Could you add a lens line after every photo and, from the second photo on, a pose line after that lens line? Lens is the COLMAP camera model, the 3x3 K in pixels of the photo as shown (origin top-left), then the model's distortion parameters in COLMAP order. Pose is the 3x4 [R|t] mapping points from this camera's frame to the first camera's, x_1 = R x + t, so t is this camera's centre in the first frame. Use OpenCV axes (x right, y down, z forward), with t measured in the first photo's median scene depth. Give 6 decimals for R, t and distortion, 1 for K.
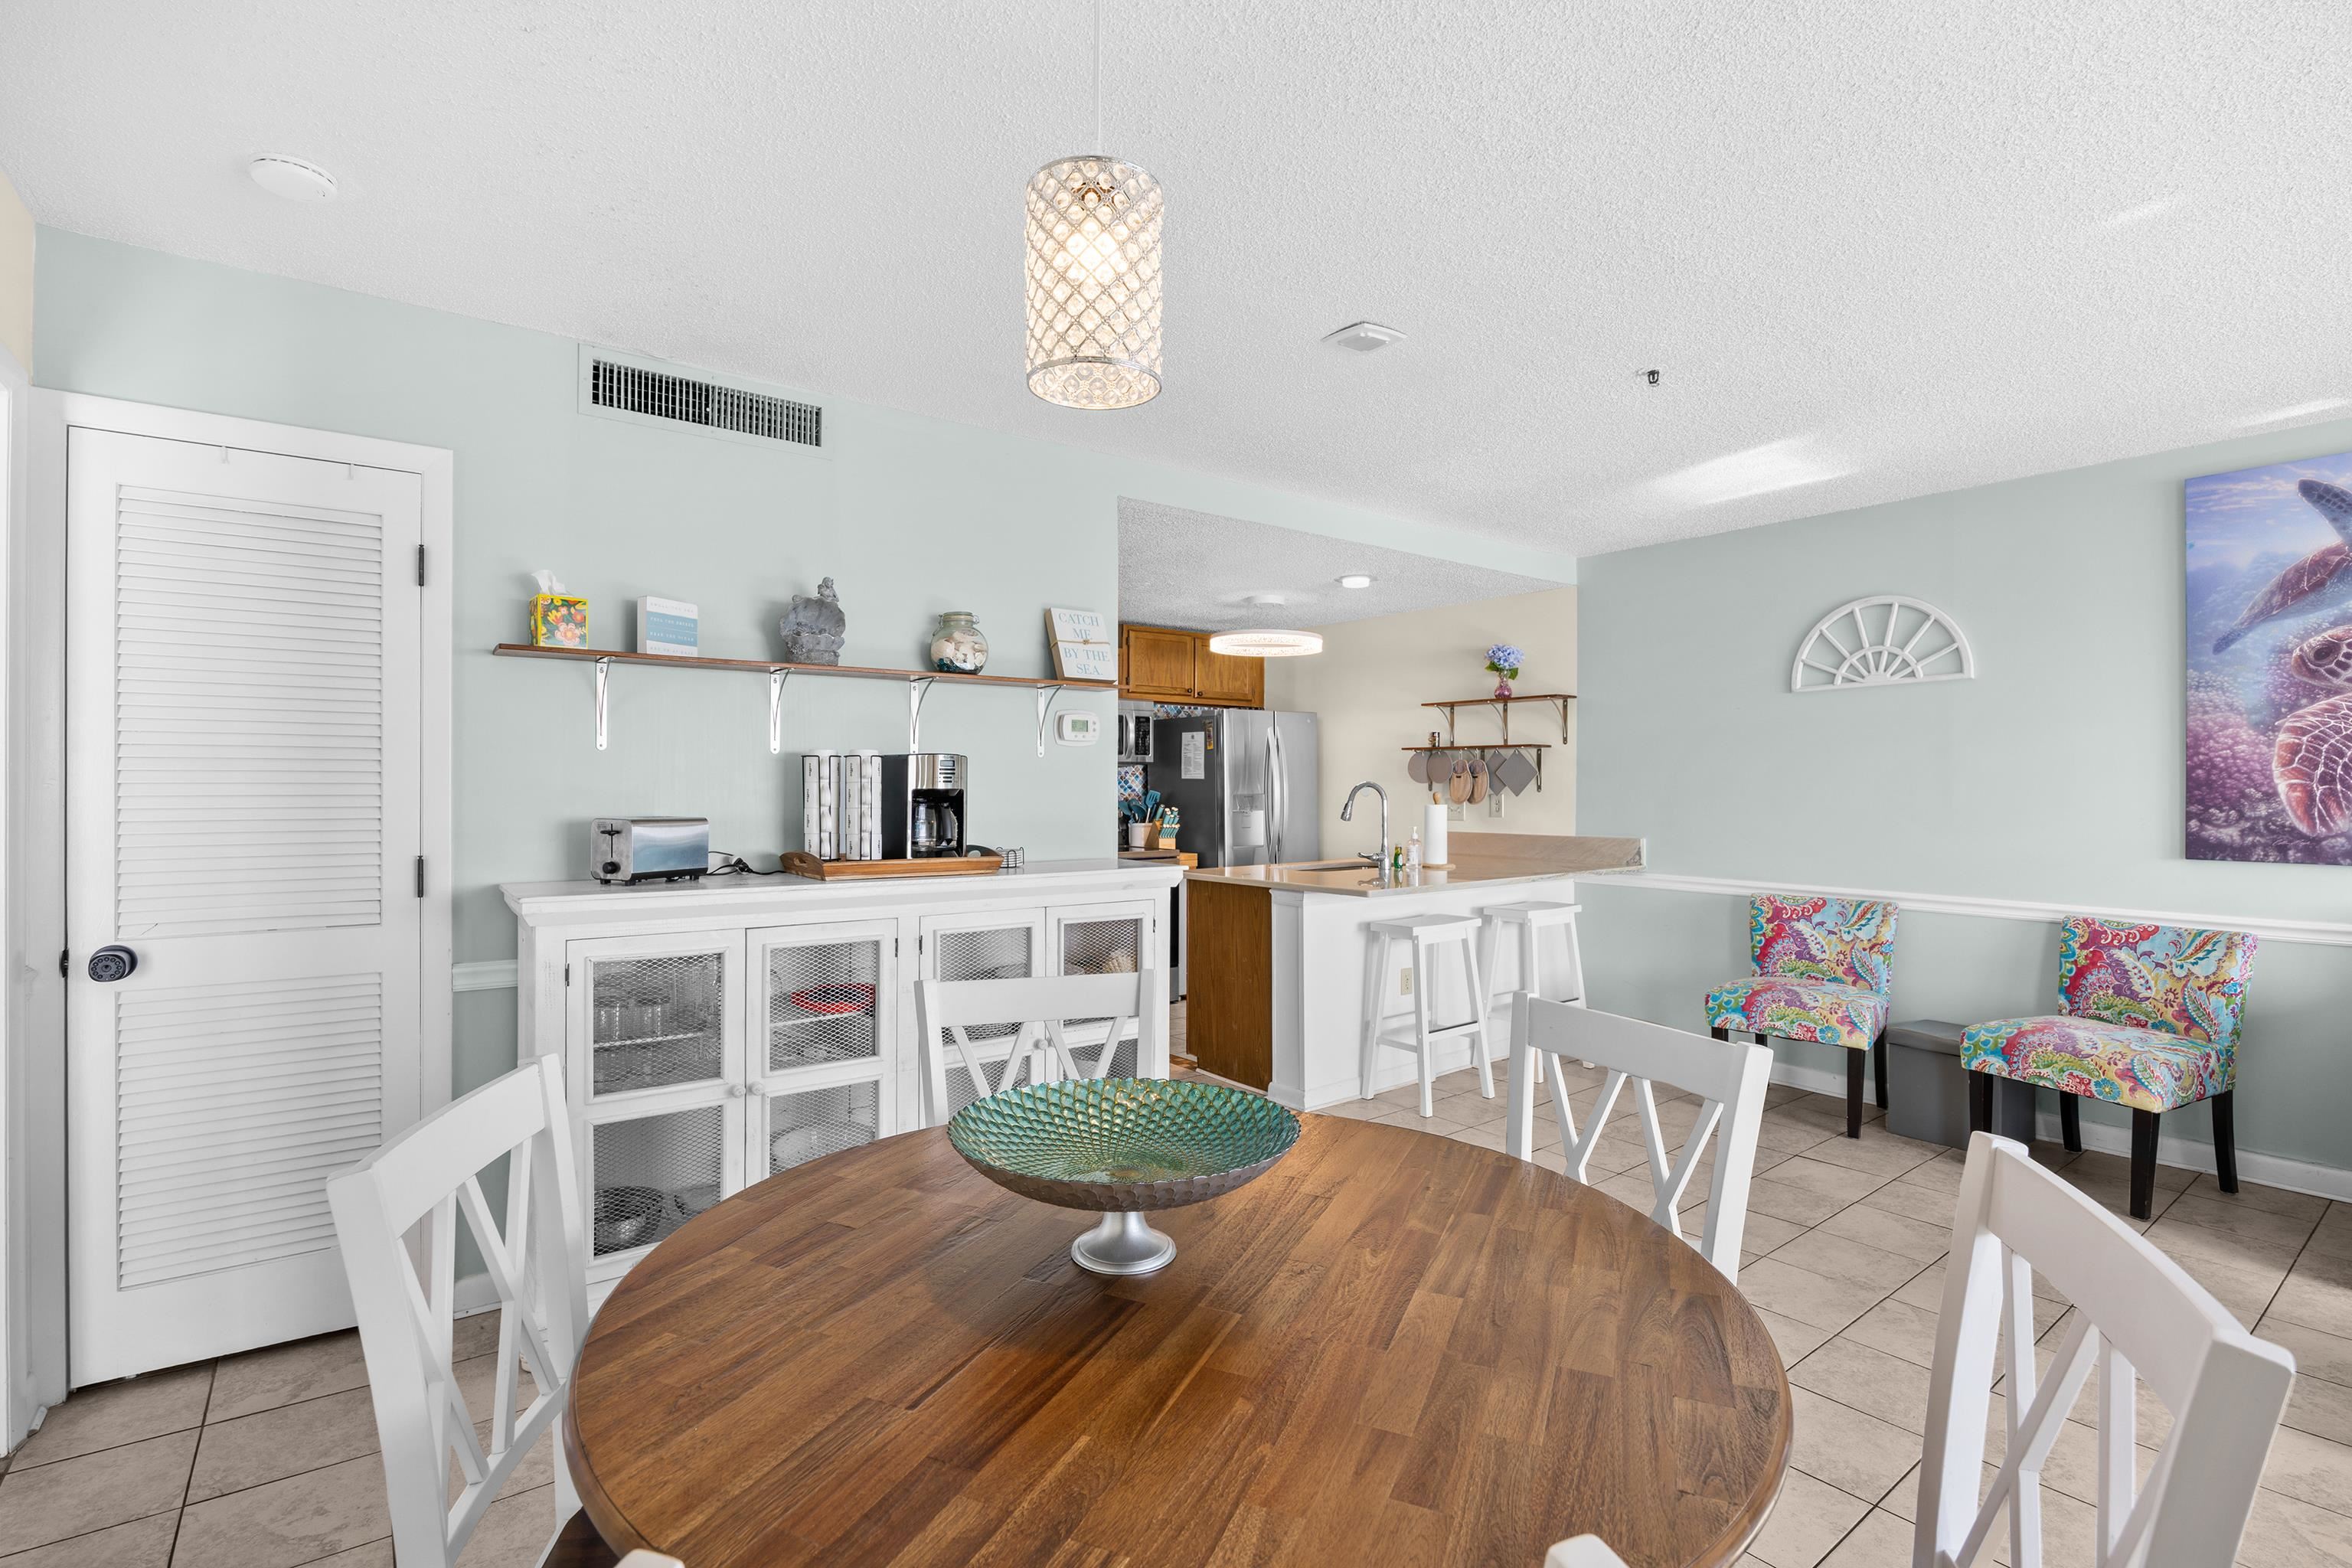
lens RADIAL K [[1094.4, 0, 1176.0], [0, 1094.4, 784.0], [0, 0, 1]] dist [-0.005178, -0.001355]
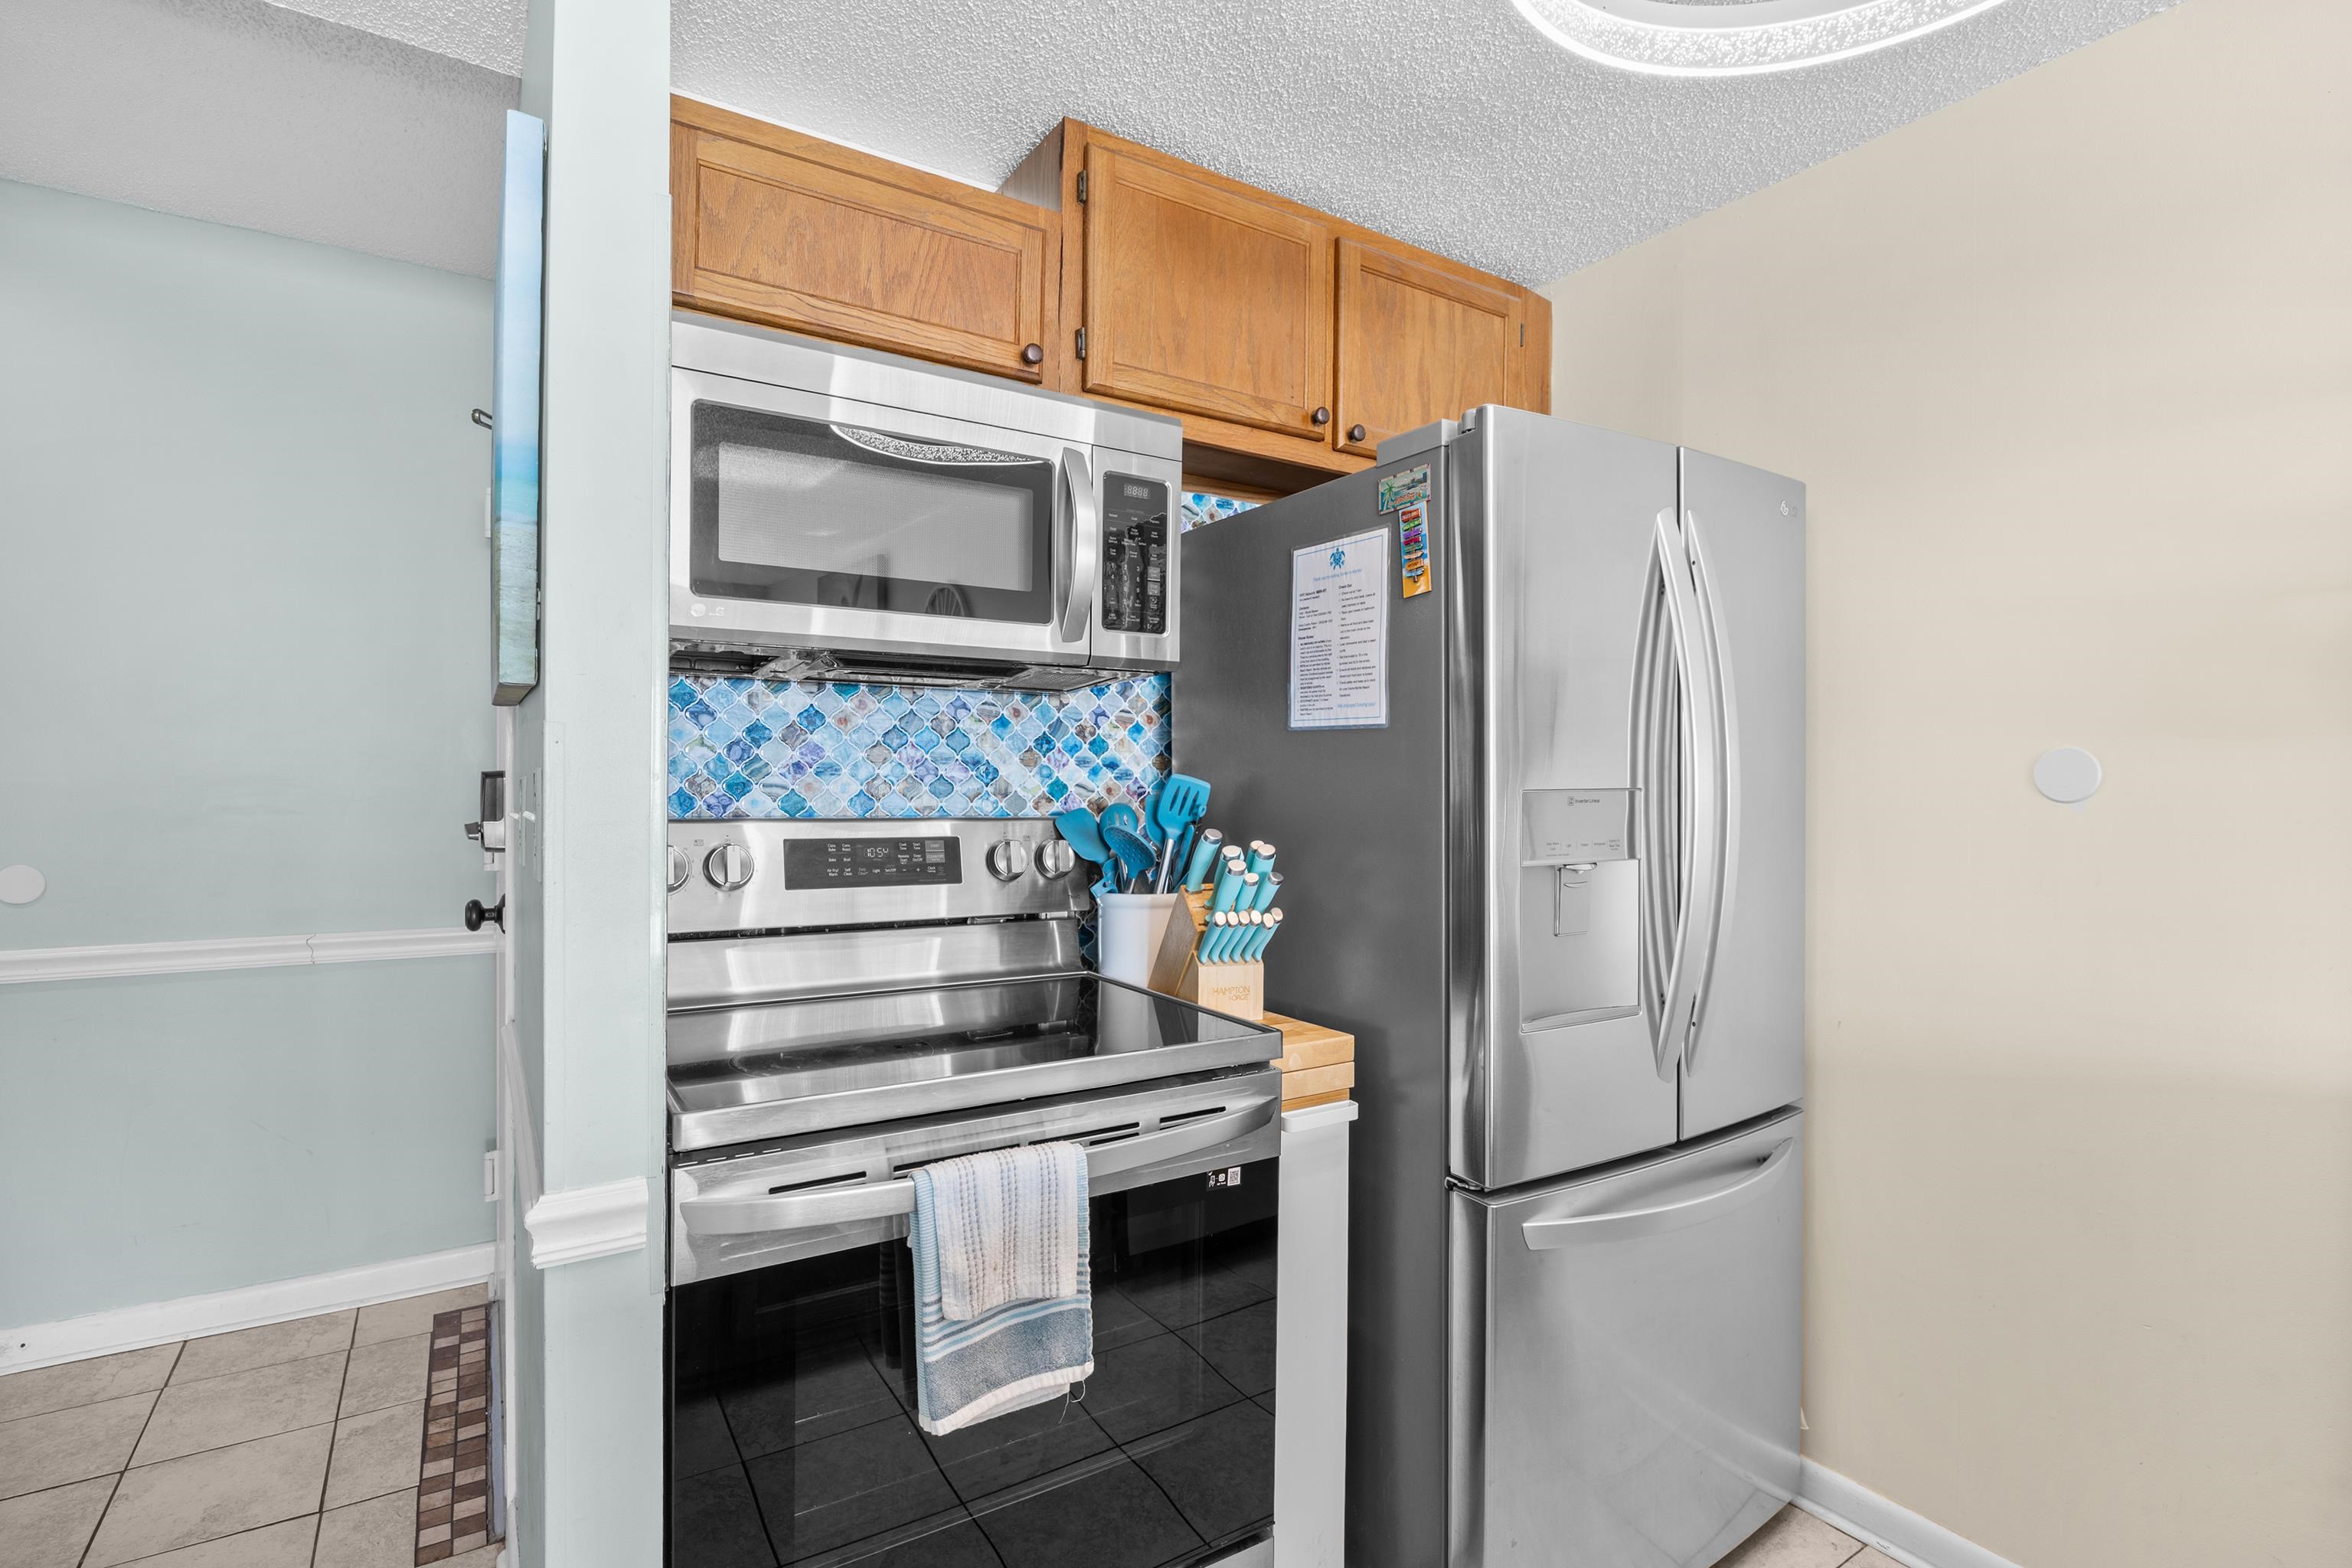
lens RADIAL K [[1094.4, 0, 1176.0], [0, 1094.4, 784.0], [0, 0, 1]] dist [-0.005178, -0.001355]
pose [[0.996556, 0.007002, -0.082622, -0.000412], [-0.006895, 0.999975, 0.001577, 0.009250], [0.082631, -0.001002, 0.996580, 0.862480]]
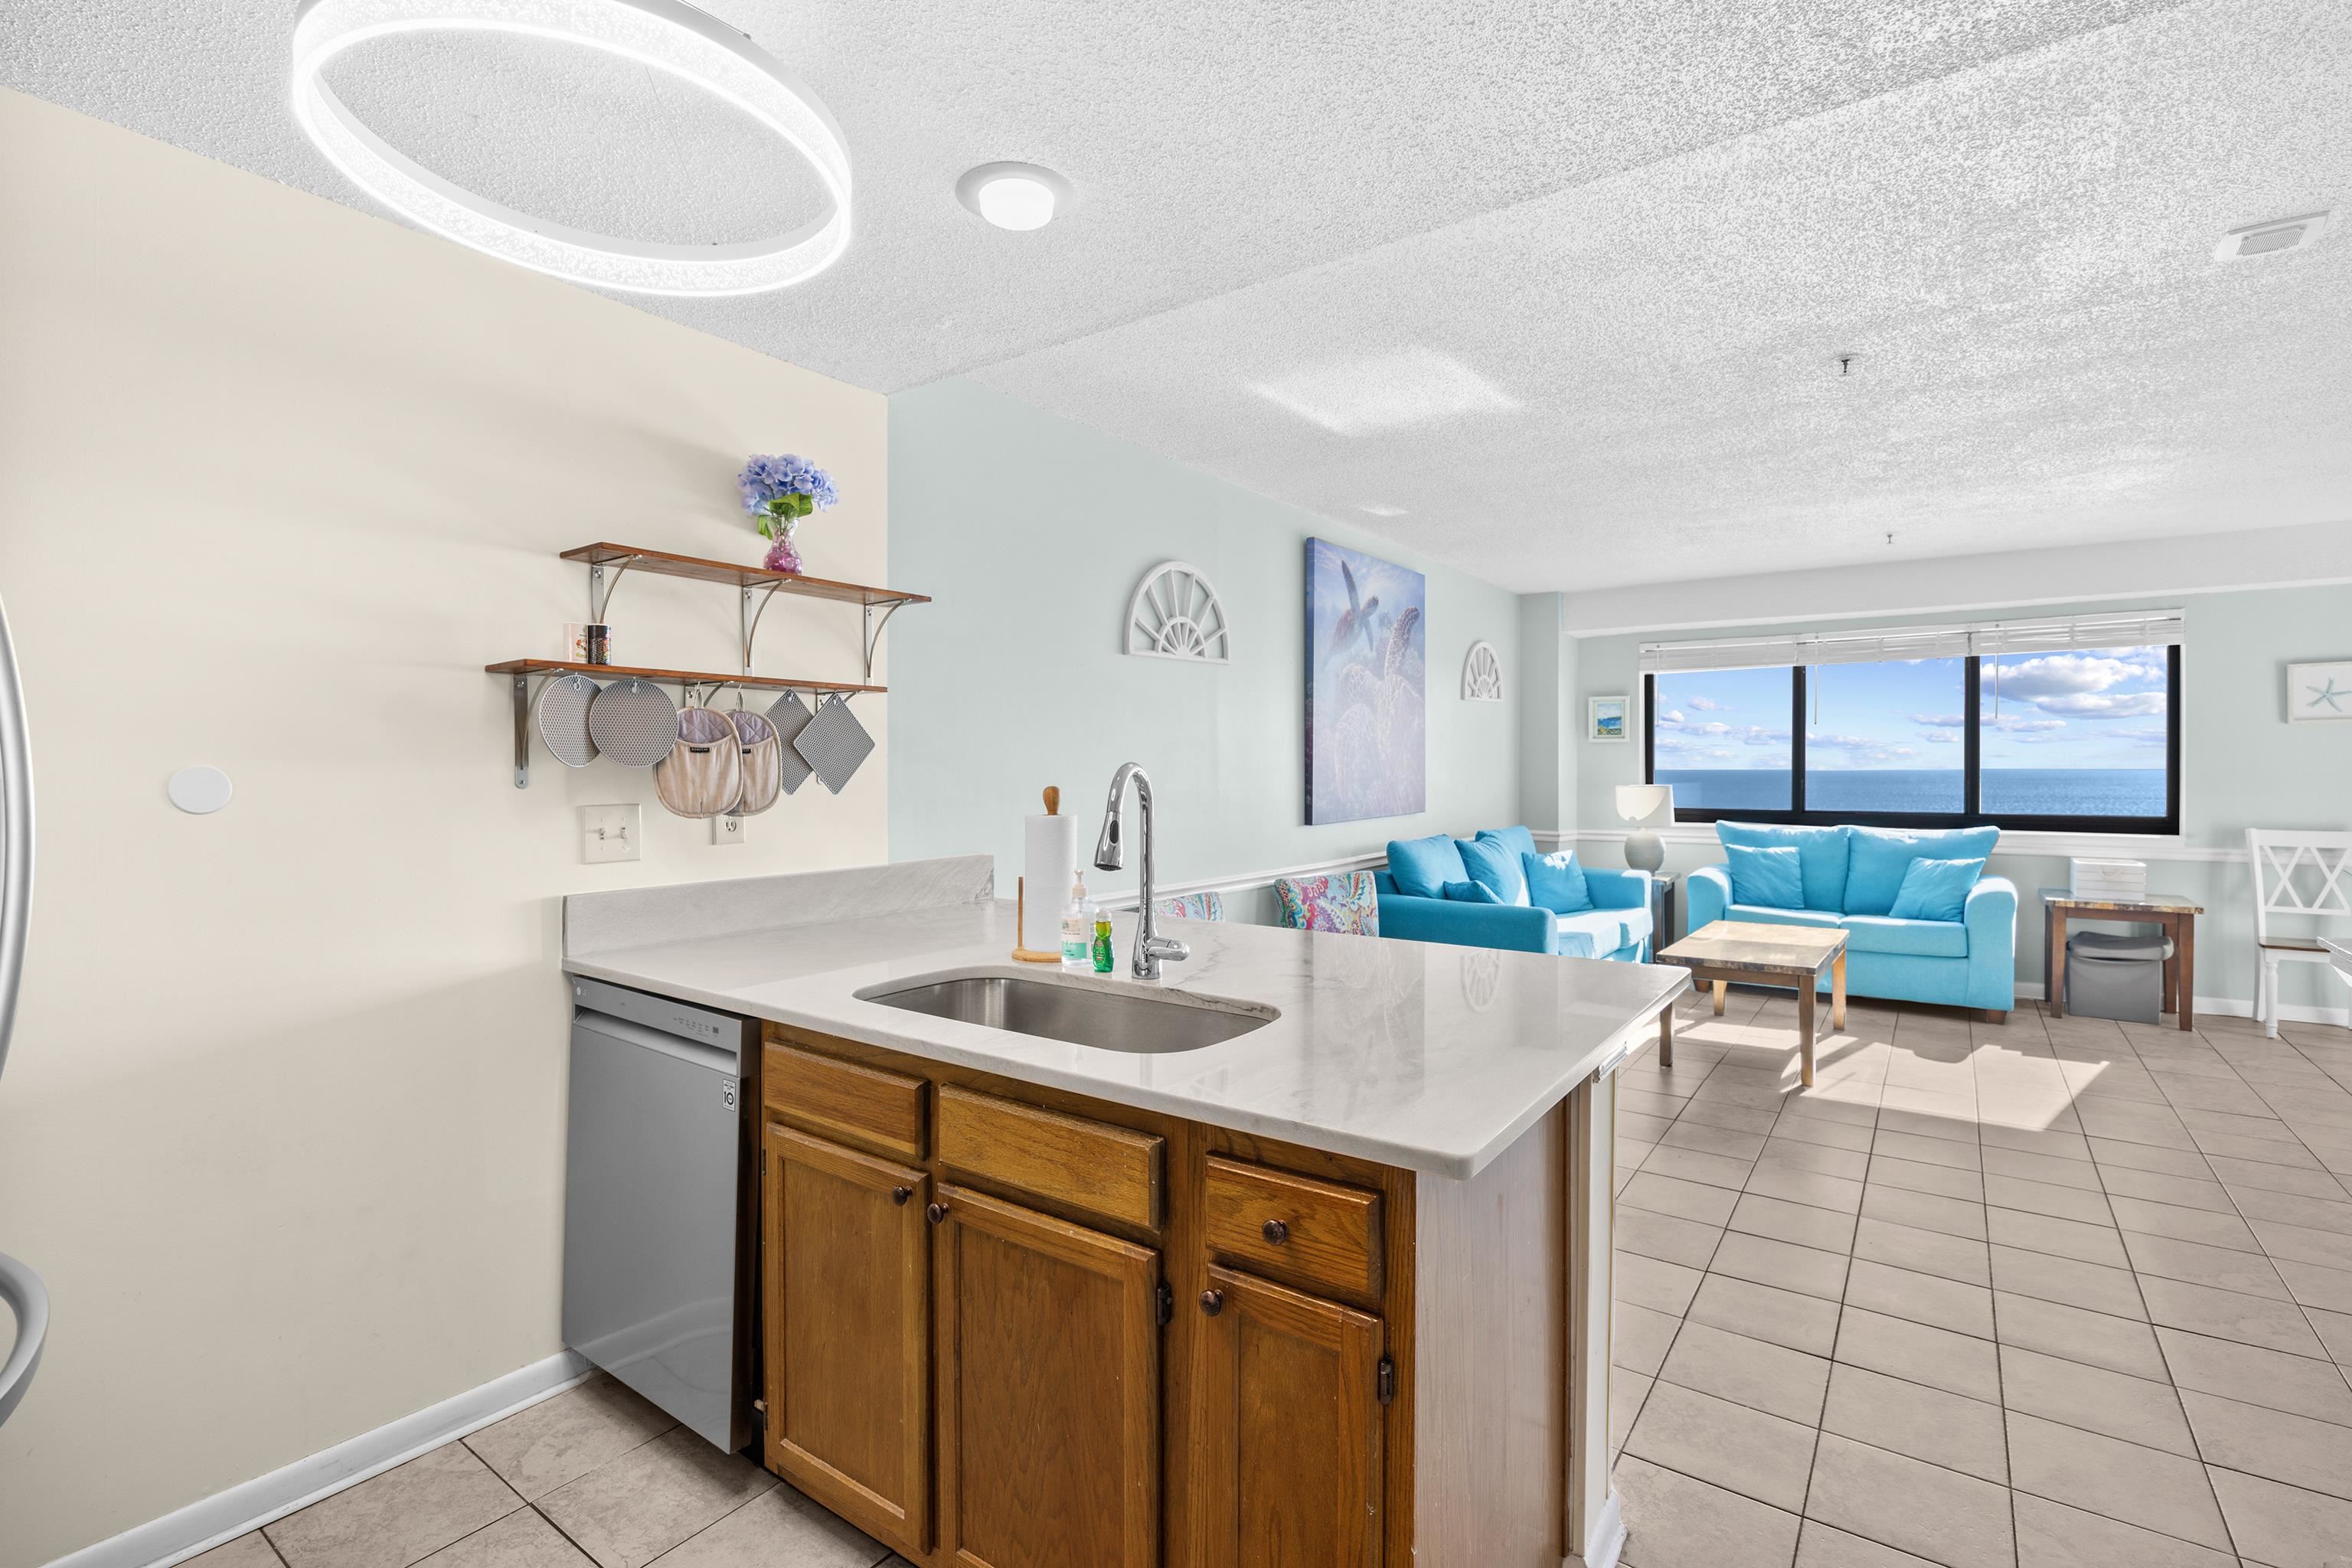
lens RADIAL K [[1094.4, 0, 1176.0], [0, 1094.4, 784.0], [0, 0, 1]] dist [-0.005178, -0.001355]
pose [[-0.301928, -0.014096, 0.953226, -0.180752], [0.001994, 0.999879, 0.015417, 0.000210], [-0.953329, 0.006556, -0.301864, 0.981853]]
